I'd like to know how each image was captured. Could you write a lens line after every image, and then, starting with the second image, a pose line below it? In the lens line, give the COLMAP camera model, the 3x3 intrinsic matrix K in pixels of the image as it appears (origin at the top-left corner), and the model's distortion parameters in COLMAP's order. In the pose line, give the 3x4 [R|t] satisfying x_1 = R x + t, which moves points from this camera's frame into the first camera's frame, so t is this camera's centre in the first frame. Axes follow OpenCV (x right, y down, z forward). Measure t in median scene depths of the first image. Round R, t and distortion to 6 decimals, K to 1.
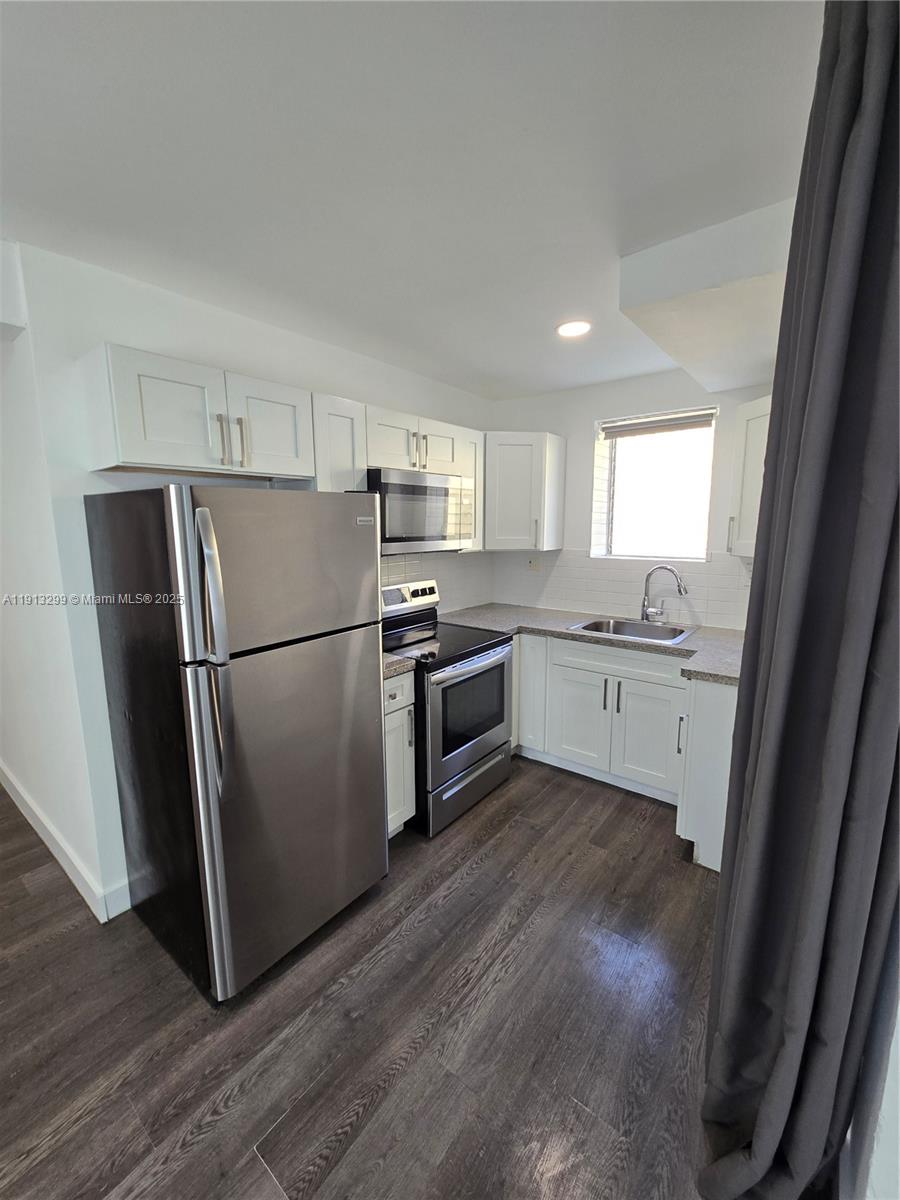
lens RADIAL K [[490.4, 0, 446.2], [0, 490.4, 596.1], [0, 0, 1]] dist [-0.005852, 0.002376]
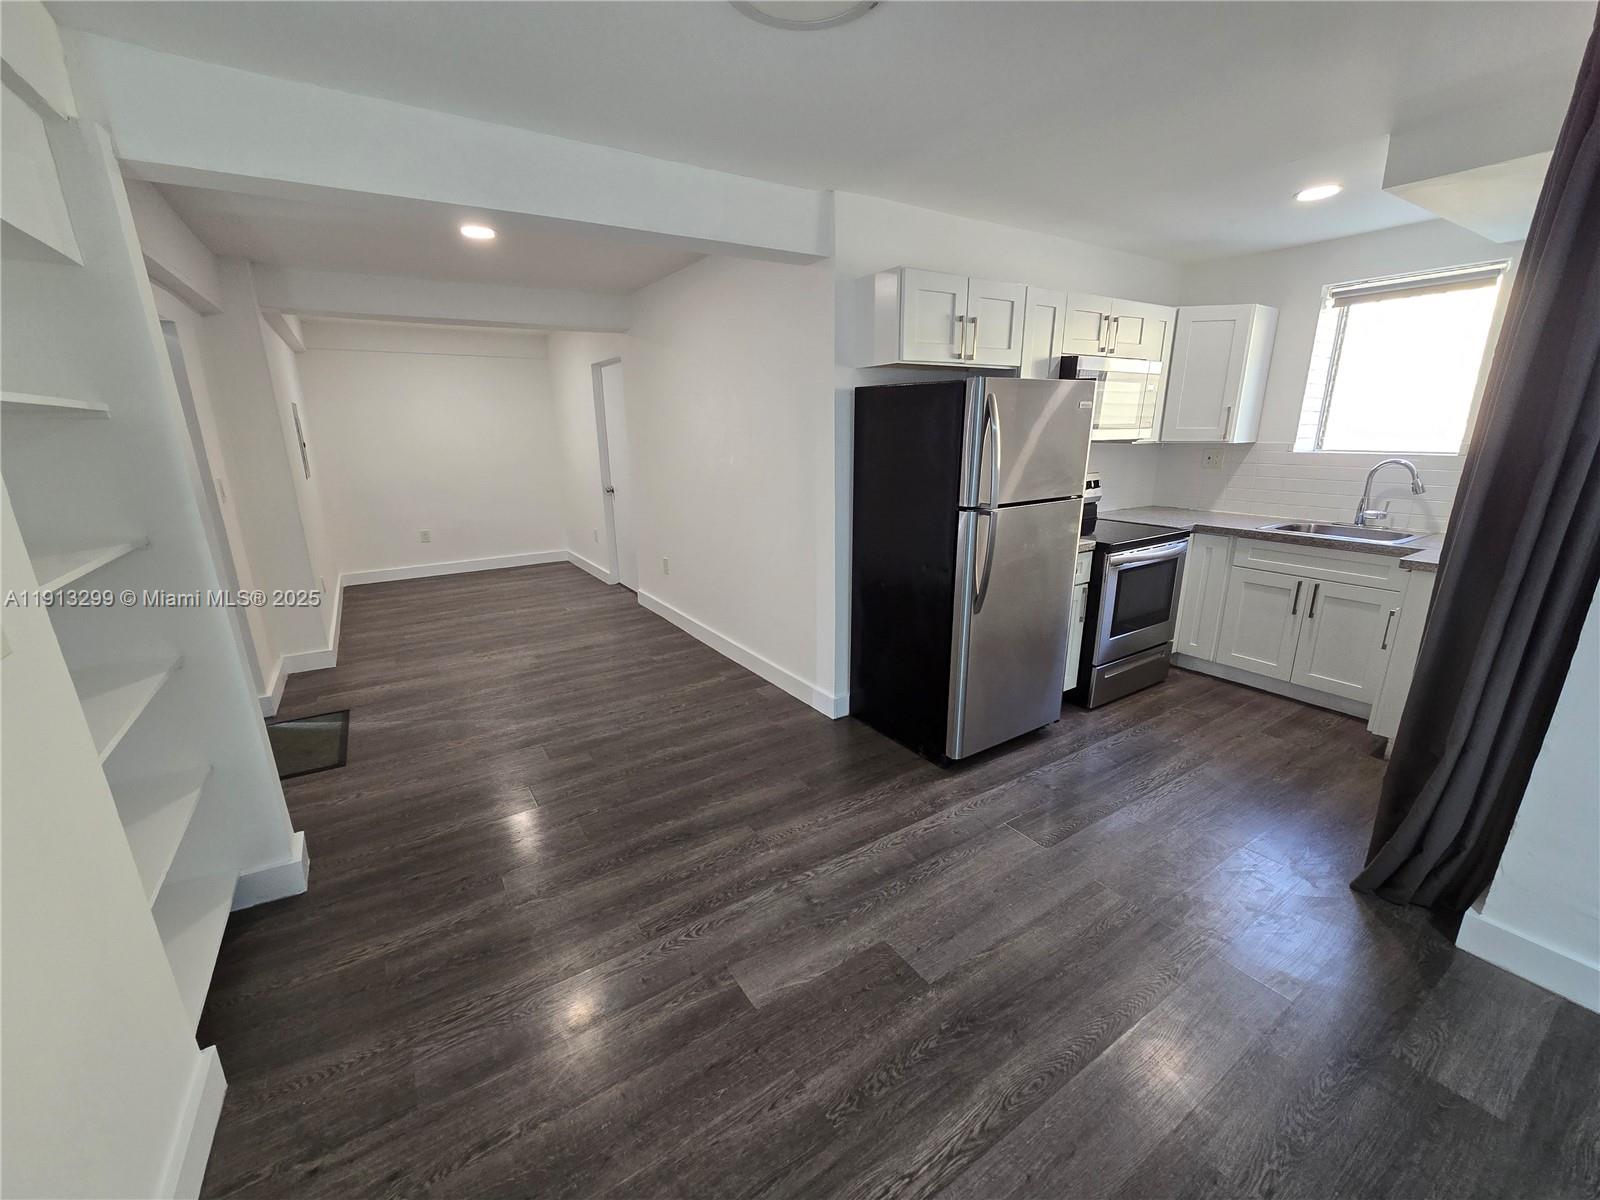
lens RADIAL K [[653.8, 0, 795.1], [0, 653.8, 606.9], [0, 0, 1]] dist [-0.005852, 0.002376]
pose [[0.947477, 0.081307, -0.309315, -0.217896], [-0.042389, 0.990538, 0.130530, 0.107600], [0.317001, -0.110562, 0.941959, -0.530794]]
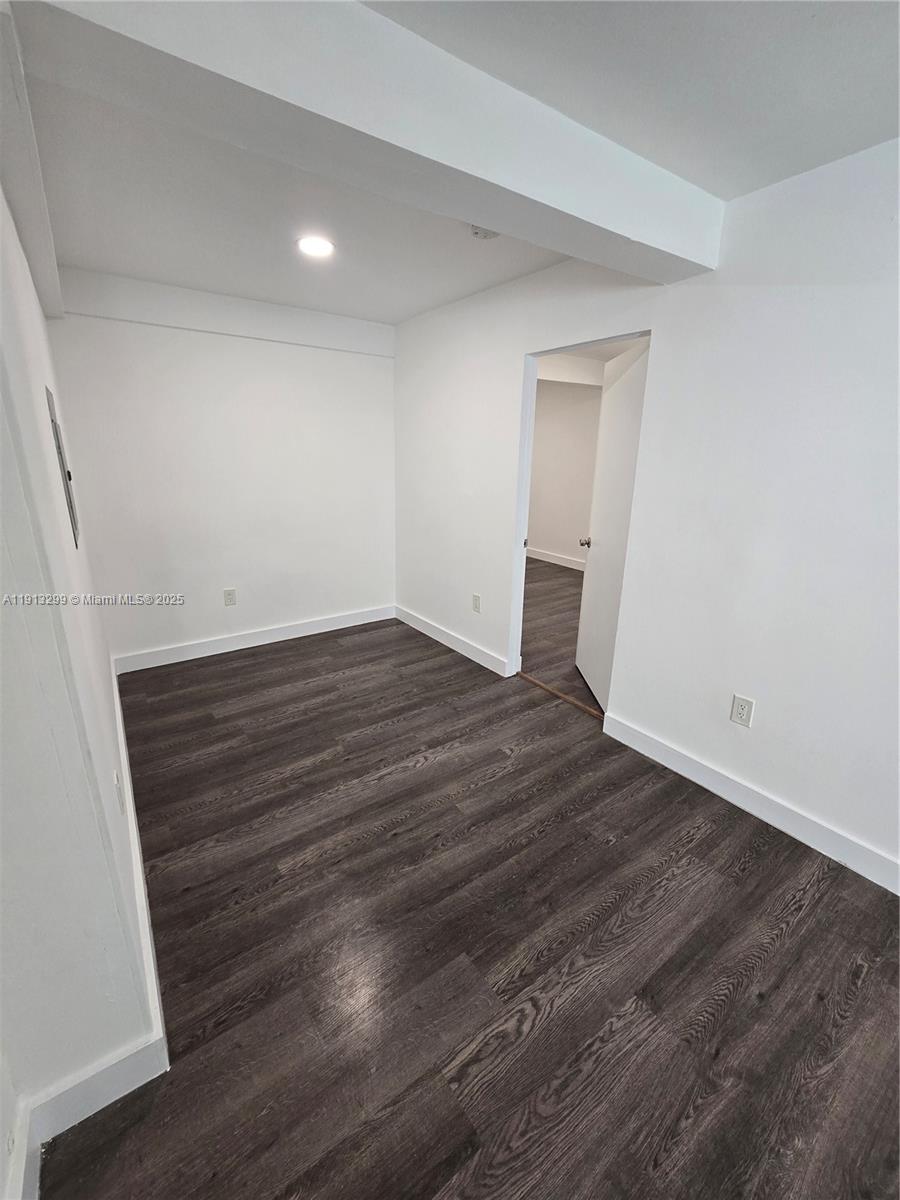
lens RADIAL K [[490.4, 0, 446.0], [0, 490.4, 594.8], [0, 0, 1]] dist [-0.005852, 0.002376]
pose [[0.958798, 0.099819, -0.265973, -1.560488], [-0.062604, 0.987462, 0.144914, -0.029439], [0.277104, -0.122292, 0.953026, 0.371677]]
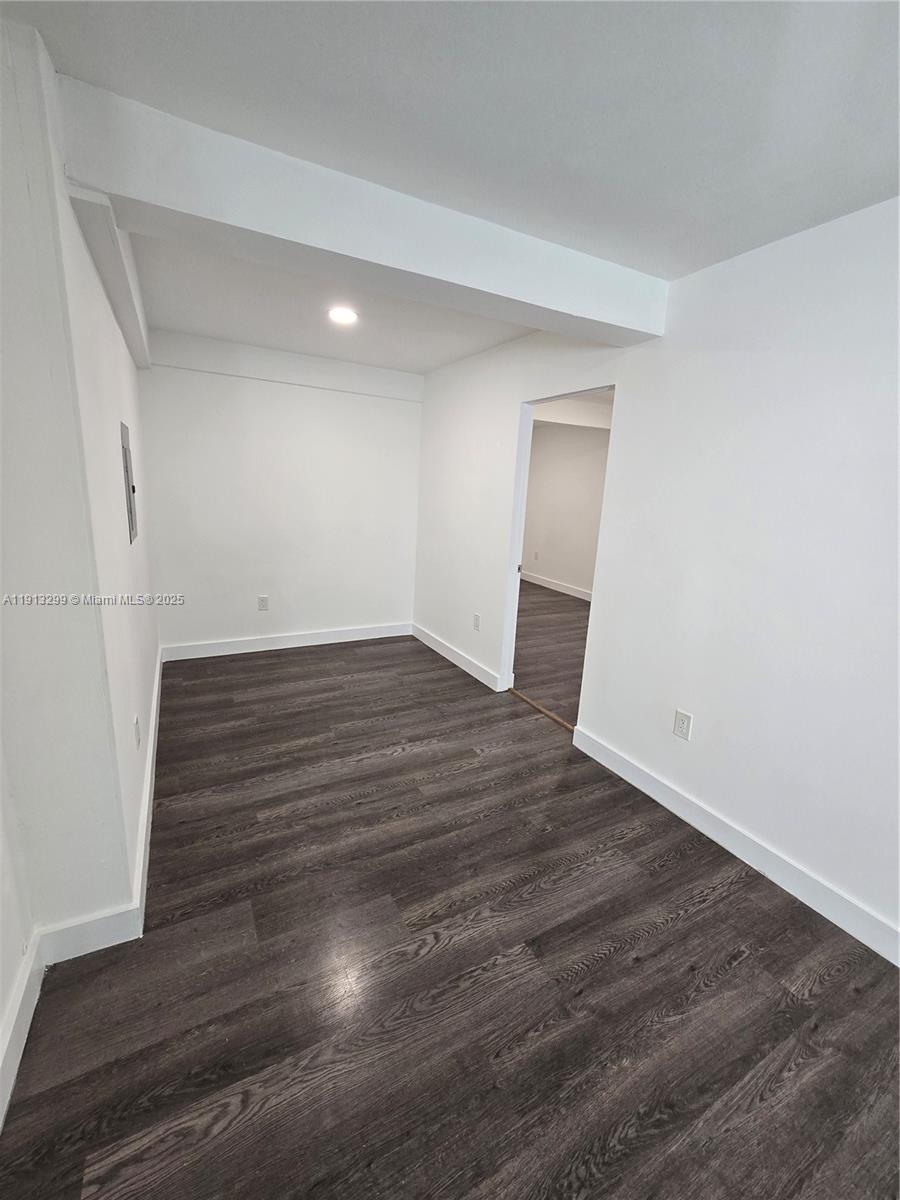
lens RADIAL K [[490.4, 0, 445.6], [0, 490.4, 595.3], [0, 0, 1]] dist [-0.005852, 0.002376]
pose [[0.915530, 0.136955, -0.378218, -1.362205], [-0.112884, 0.989947, 0.085214, -0.009262], [0.386087, -0.035321, 0.921786, 0.282626]]
